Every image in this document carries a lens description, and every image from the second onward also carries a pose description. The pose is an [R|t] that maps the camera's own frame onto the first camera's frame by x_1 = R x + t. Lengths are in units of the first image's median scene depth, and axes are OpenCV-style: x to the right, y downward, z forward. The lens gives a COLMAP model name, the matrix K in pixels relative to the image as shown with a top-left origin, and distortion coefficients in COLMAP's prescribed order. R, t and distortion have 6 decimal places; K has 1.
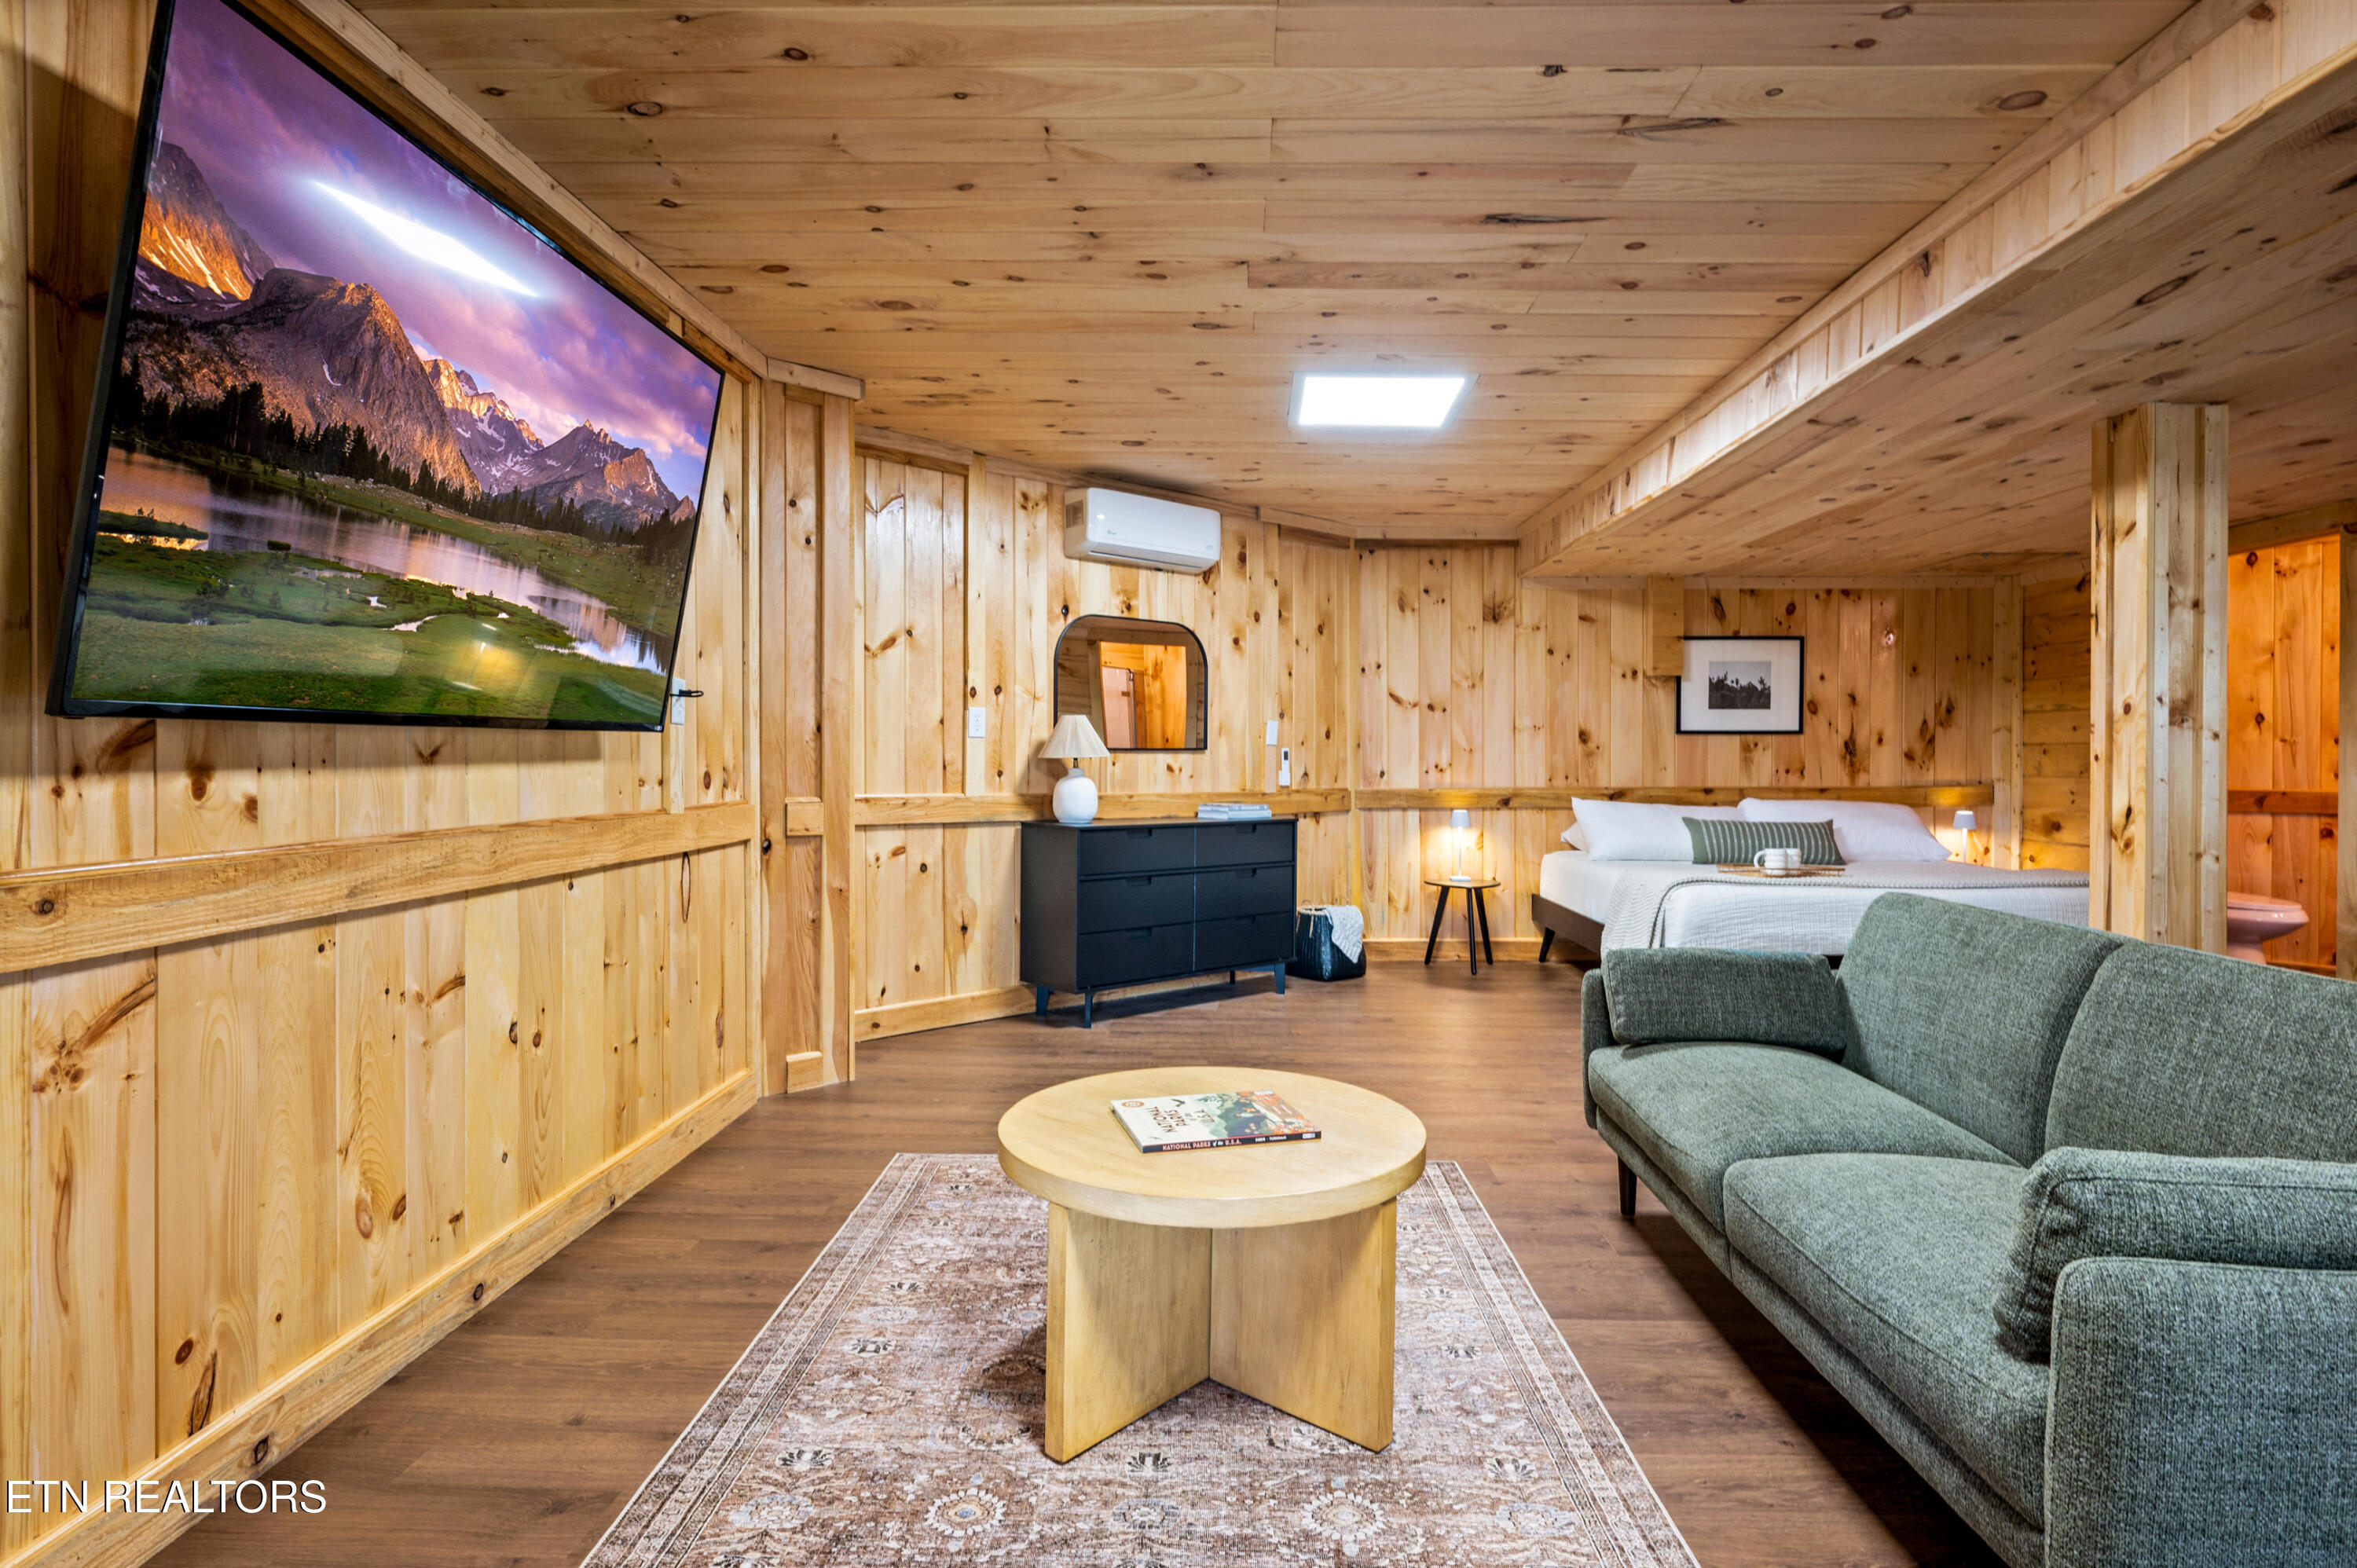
lens RADIAL K [[1265.3, 0, 1178.5], [0, 1265.3, 784.0], [0, 0, 1]] dist [-0.001375, -0.000465]
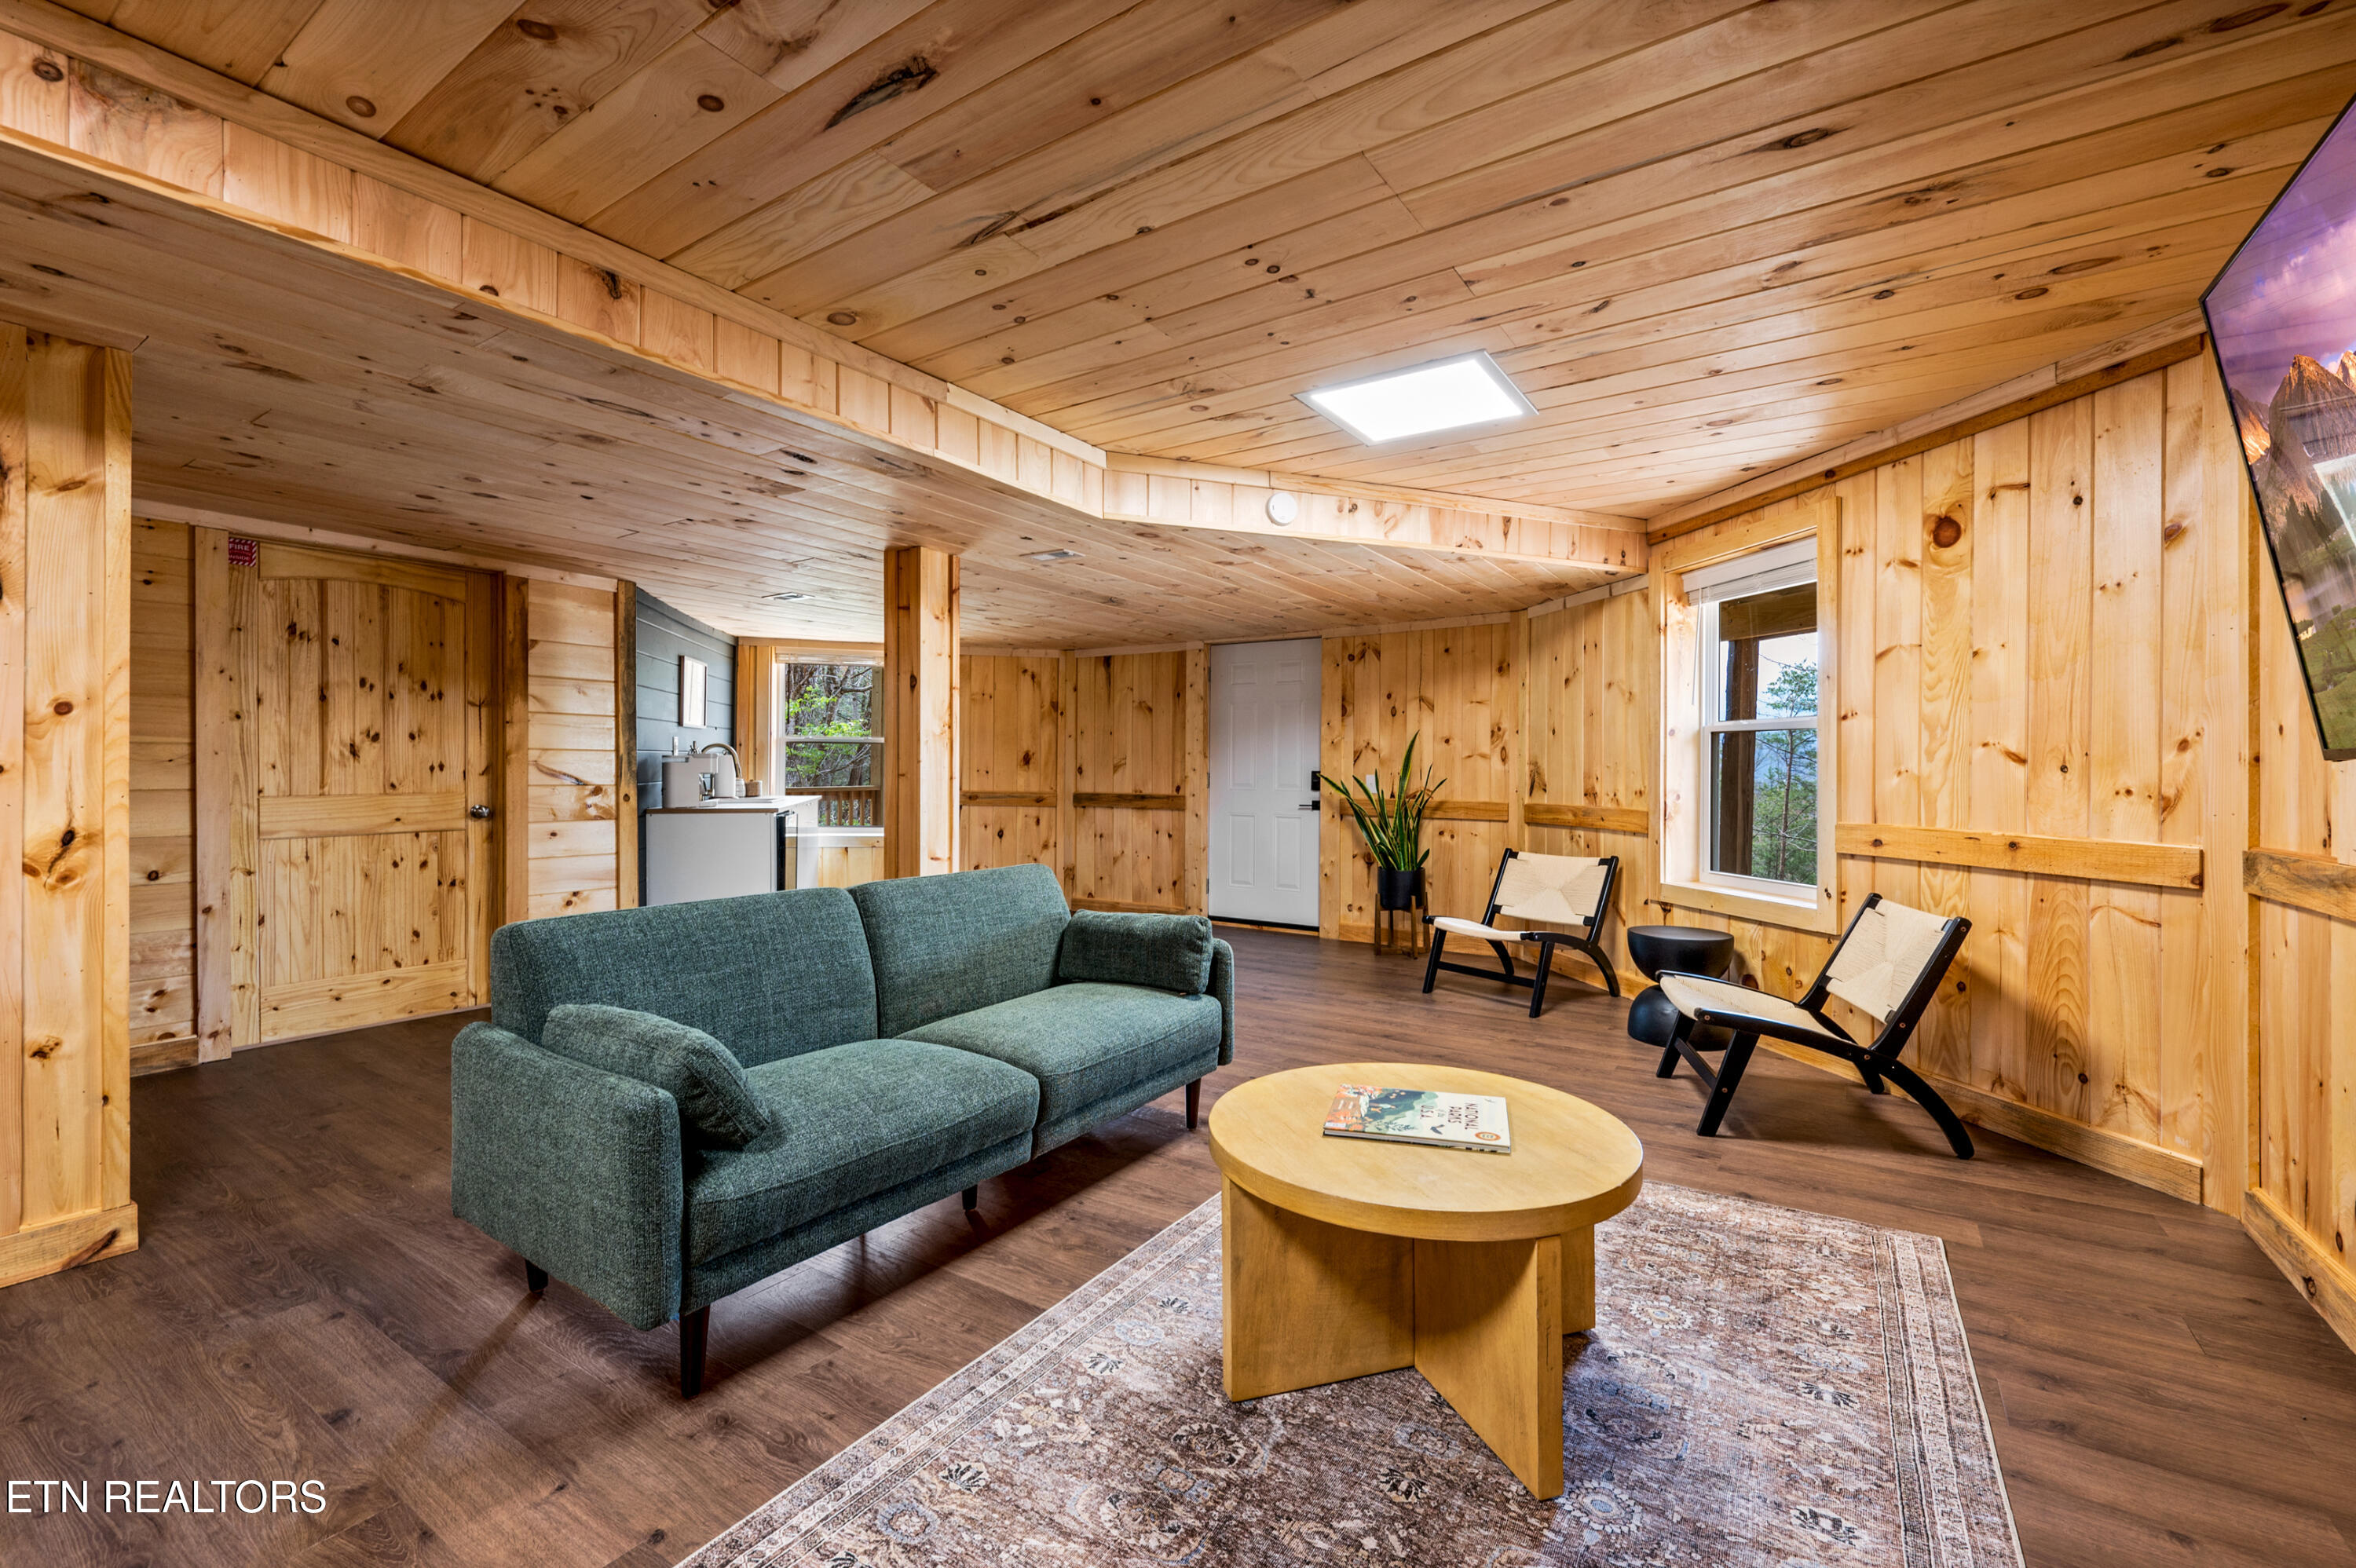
lens RADIAL K [[837.4, 0, 1173.3], [0, 837.4, 774.2], [0, 0, 1]] dist [0.001477, 0.000100]
pose [[-0.814772, -0.006244, 0.579749, -0.298103], [0.006725, 0.999773, 0.020219, -0.057779], [-0.579743, 0.020373, -0.814545, 2.337176]]
